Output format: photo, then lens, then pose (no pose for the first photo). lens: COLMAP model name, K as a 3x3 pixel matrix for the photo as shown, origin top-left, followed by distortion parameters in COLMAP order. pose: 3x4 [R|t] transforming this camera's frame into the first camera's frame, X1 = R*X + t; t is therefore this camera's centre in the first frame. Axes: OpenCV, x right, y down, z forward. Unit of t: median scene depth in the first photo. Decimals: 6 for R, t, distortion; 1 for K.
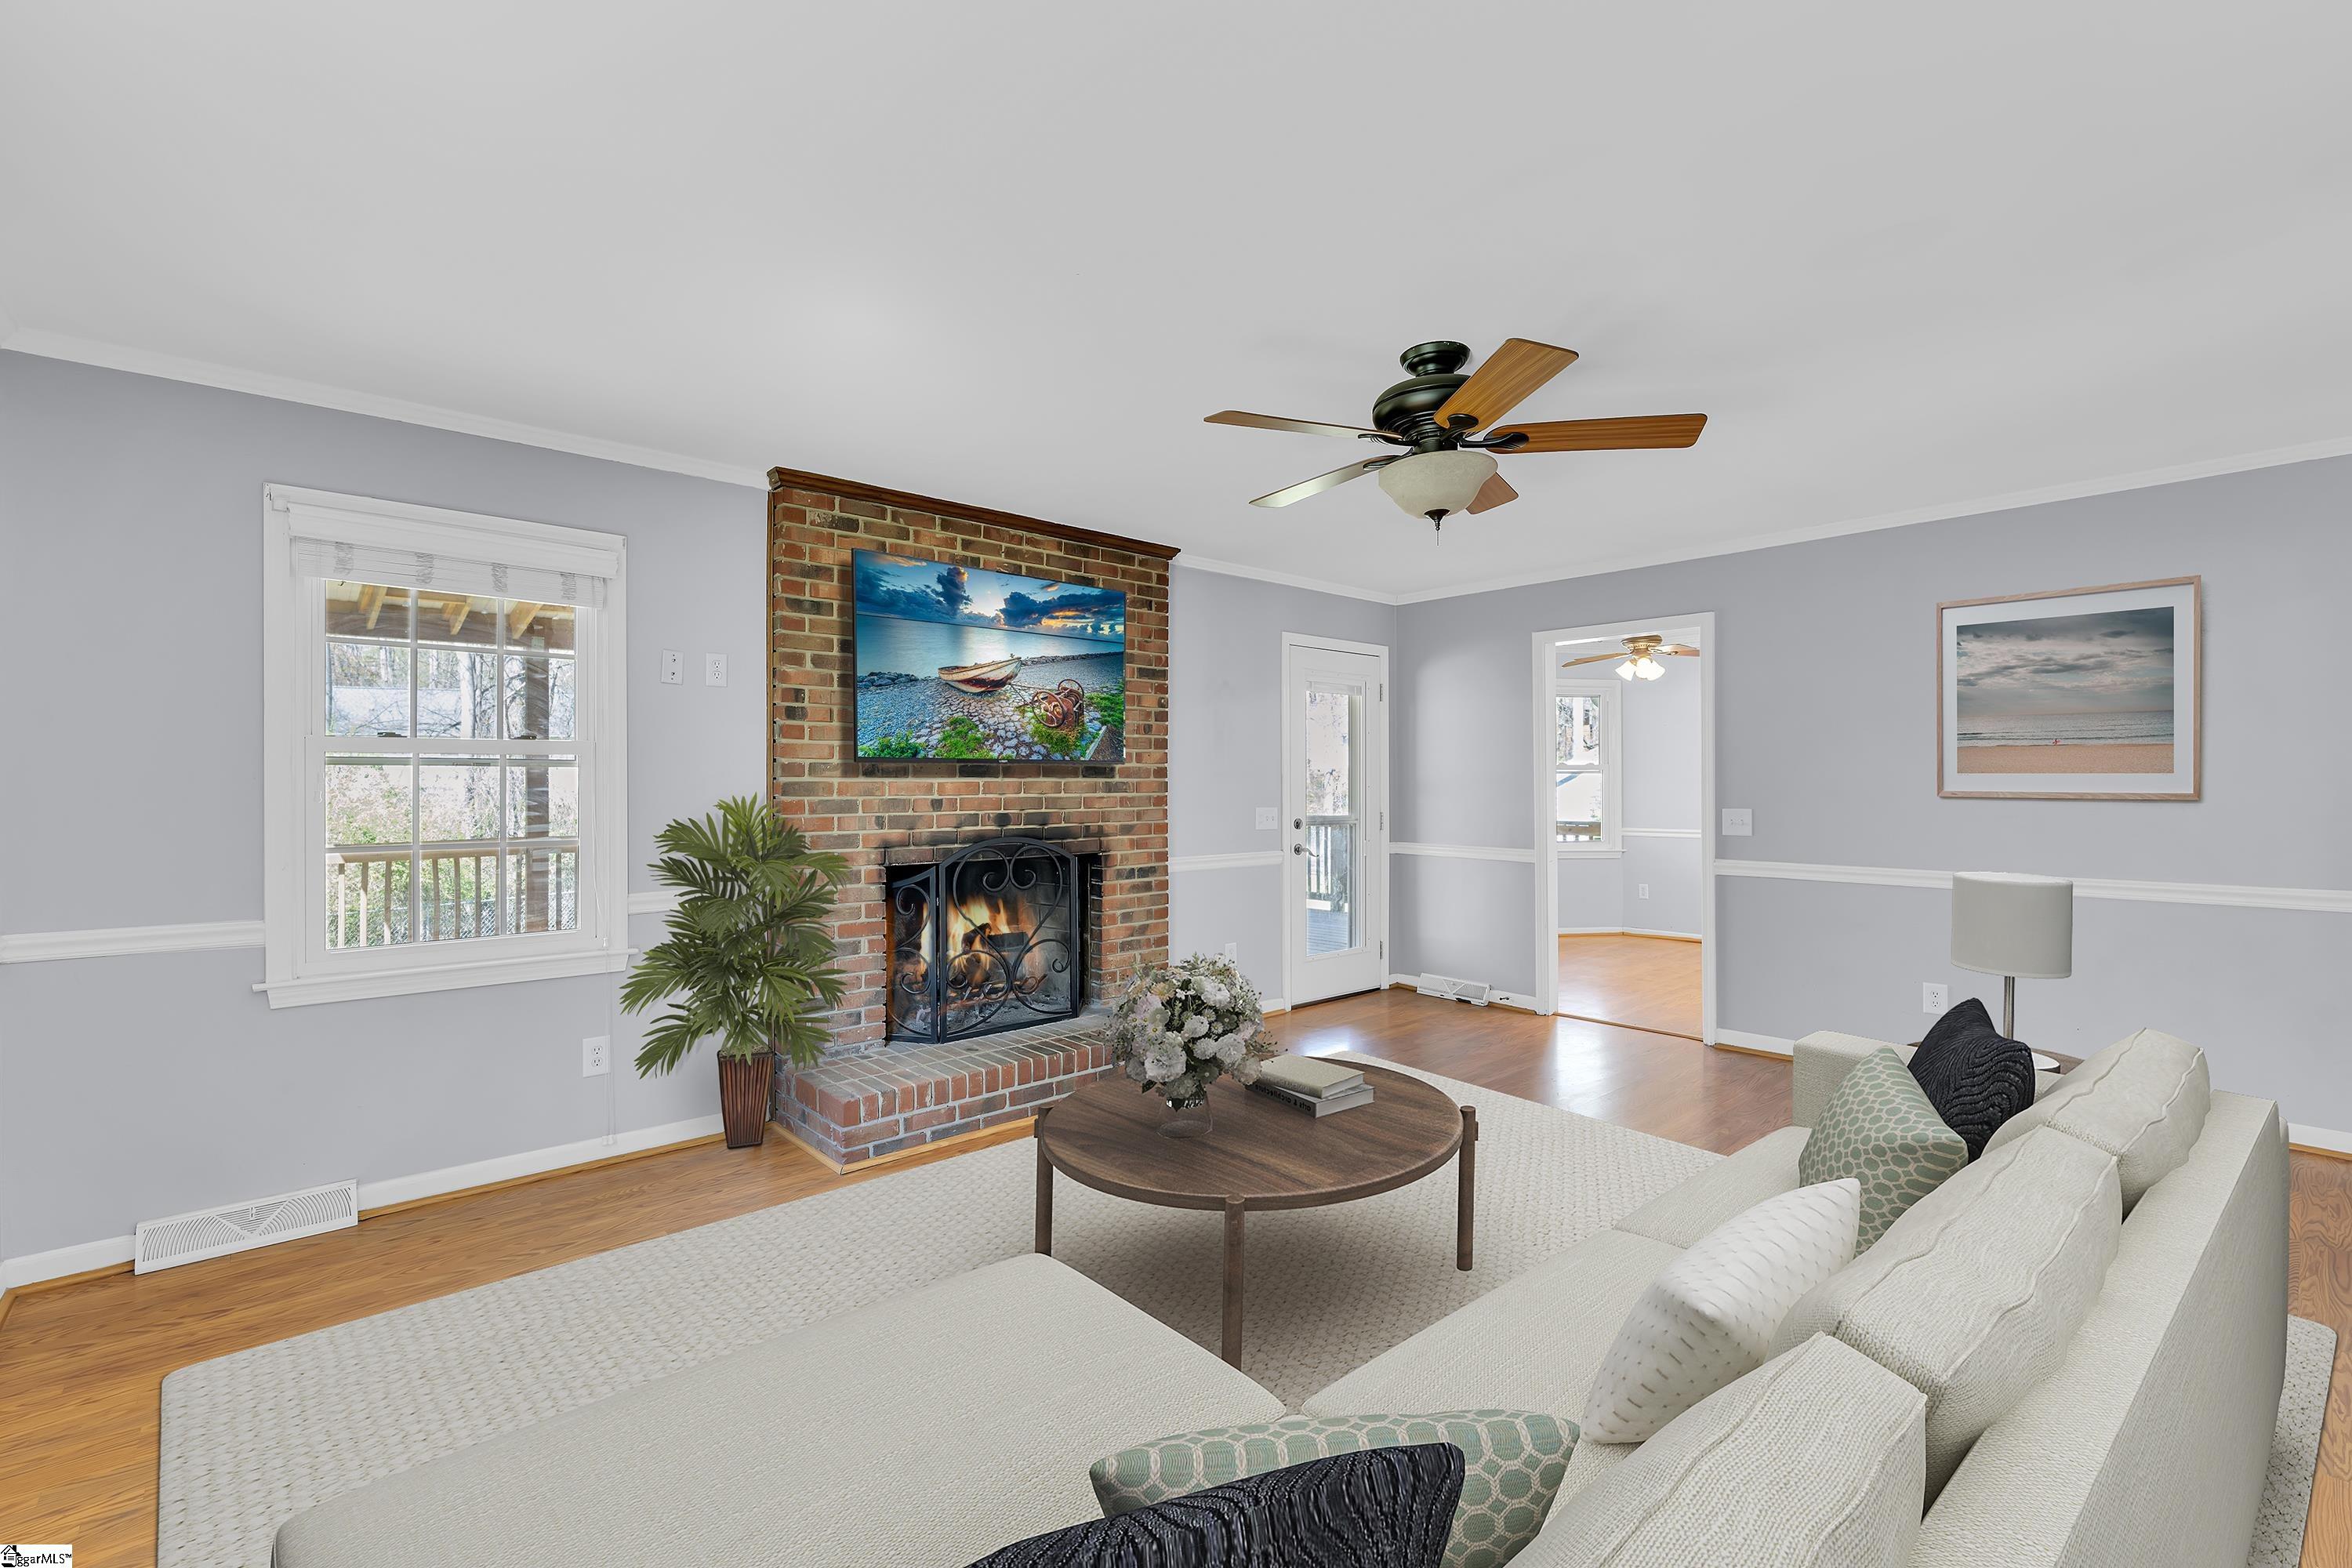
lens RADIAL K [[1020.5, 0, 1165.1], [0, 1020.5, 780.3], [0, 0, 1]] dist [0.000408, 0.000040]
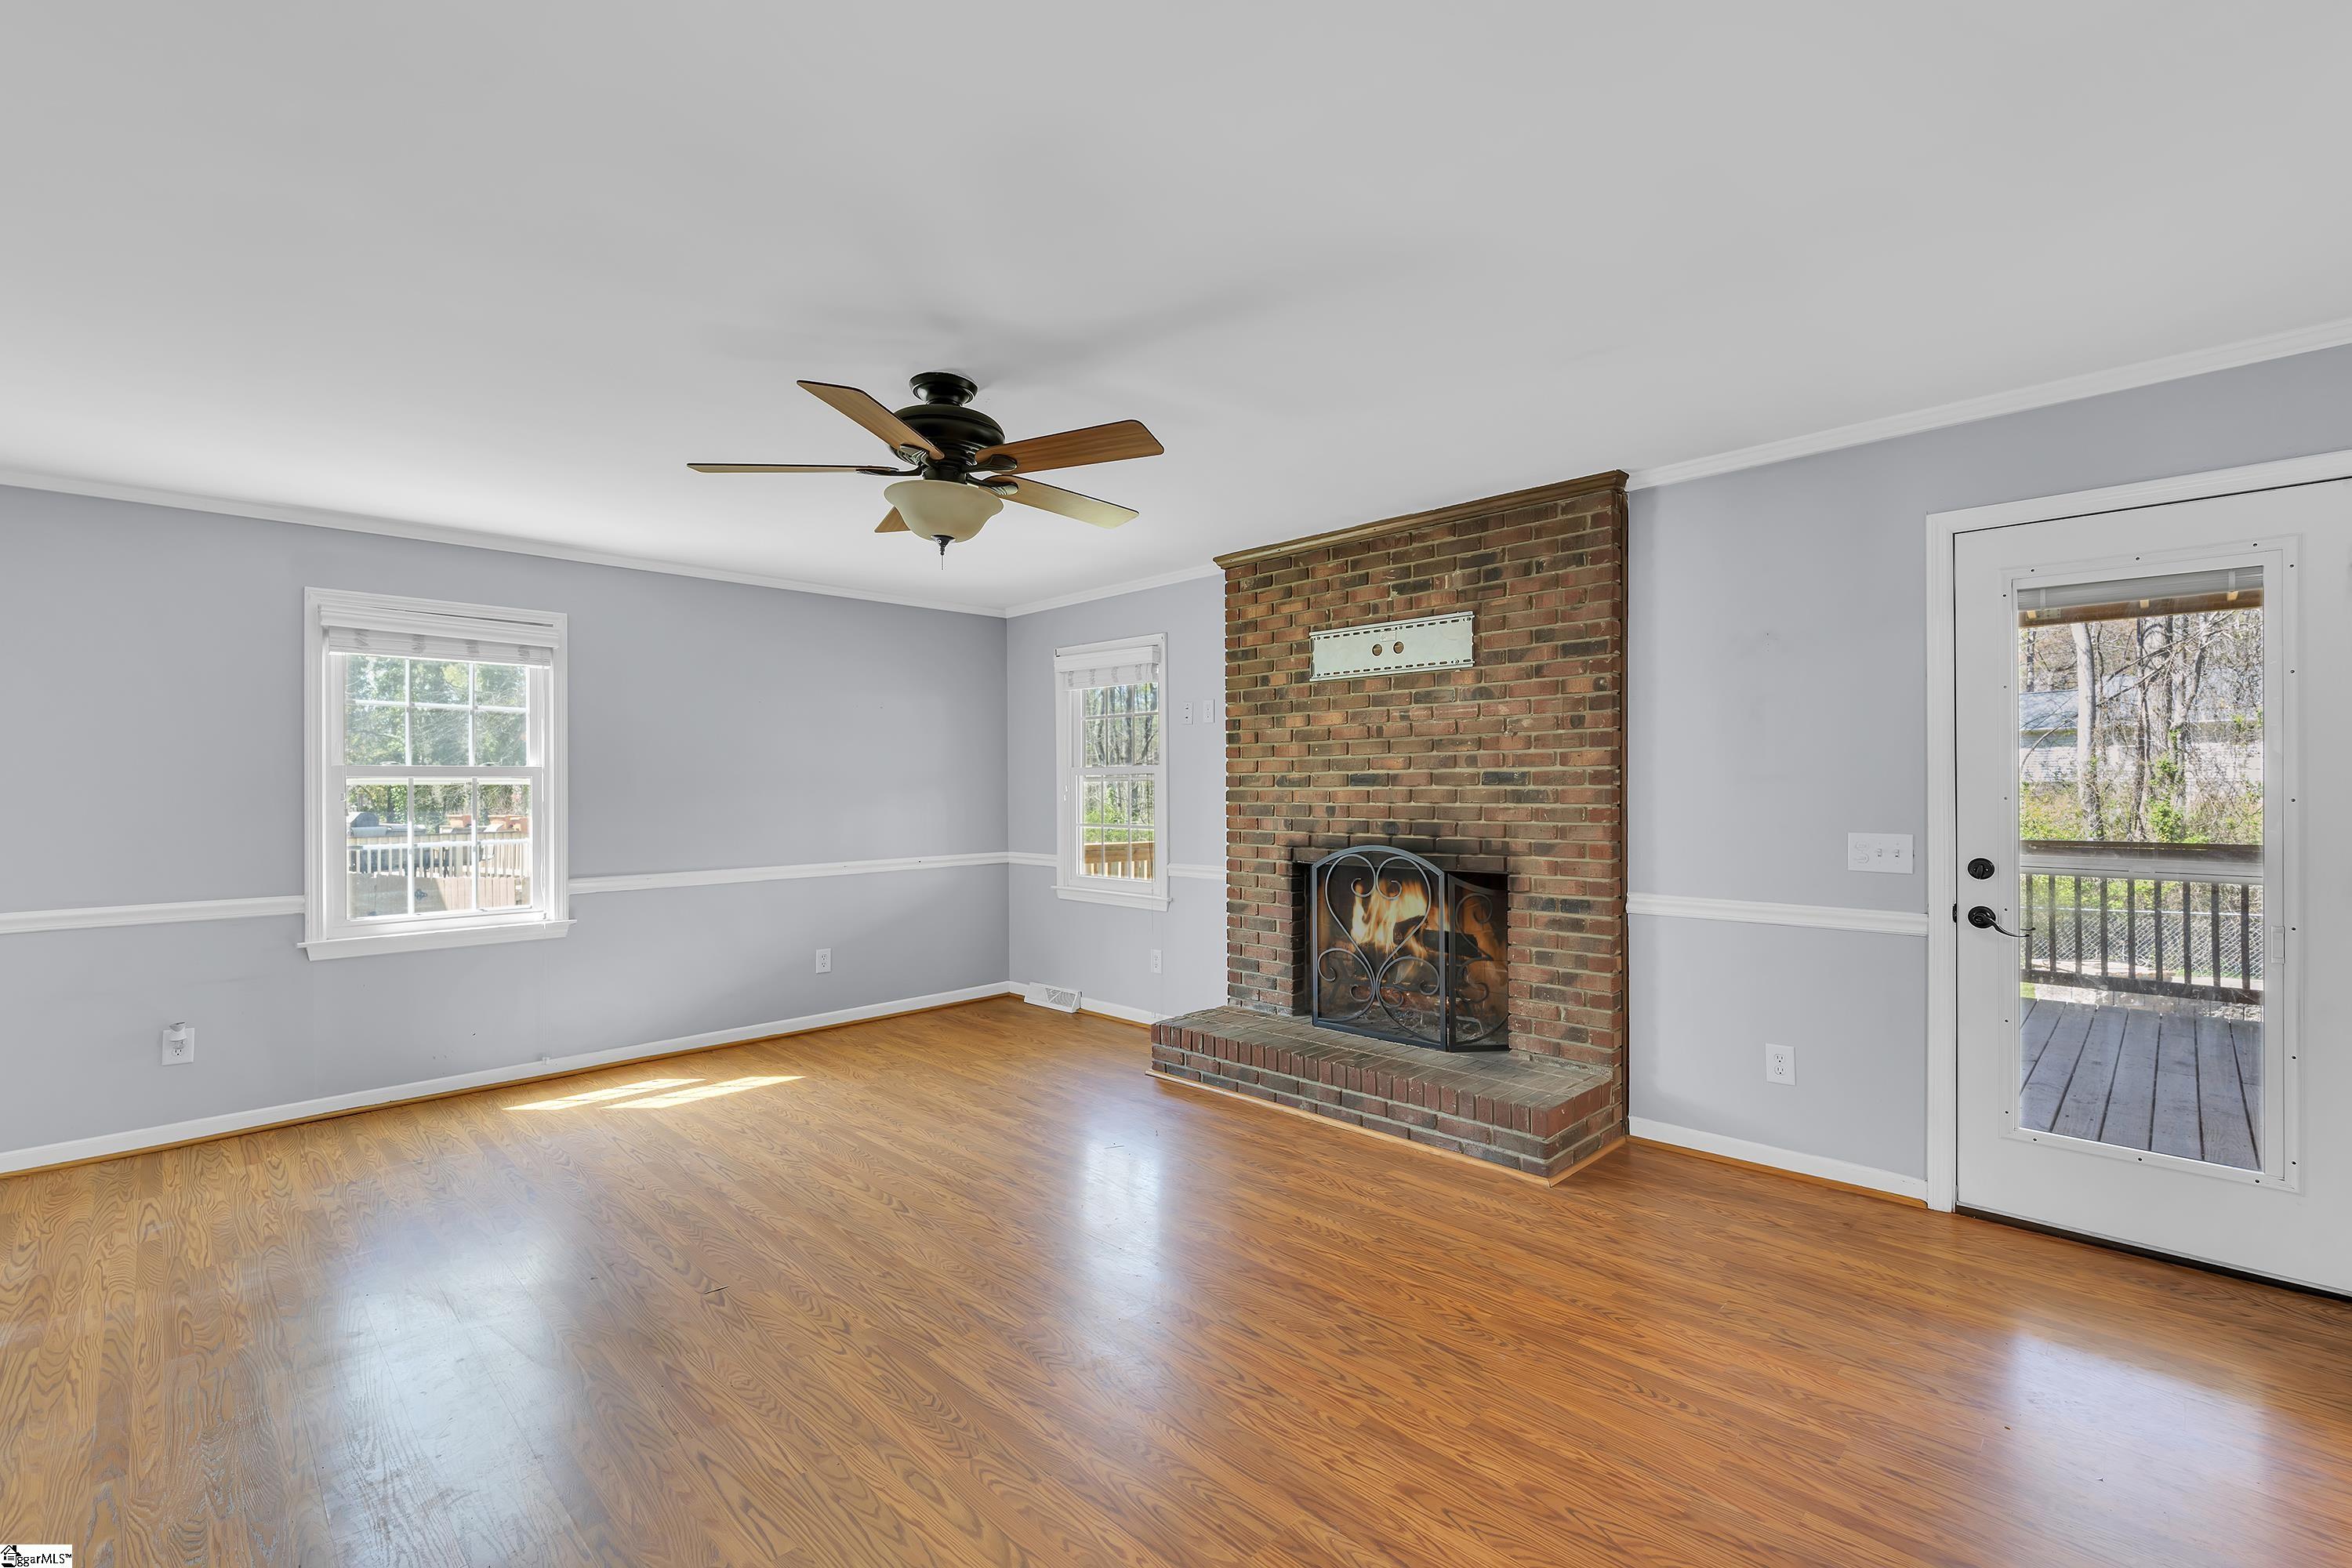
lens RADIAL K [[1020.5, 0, 1165.4], [0, 1020.5, 790.1], [0, 0, 1]] dist [0.000408, 0.000040]
pose [[0.066651, 0.000682, -0.997776, 0.748599], [0.006872, 0.999976, 0.001143, -0.001218], [0.997753, -0.006933, 0.066645, 0.652331]]
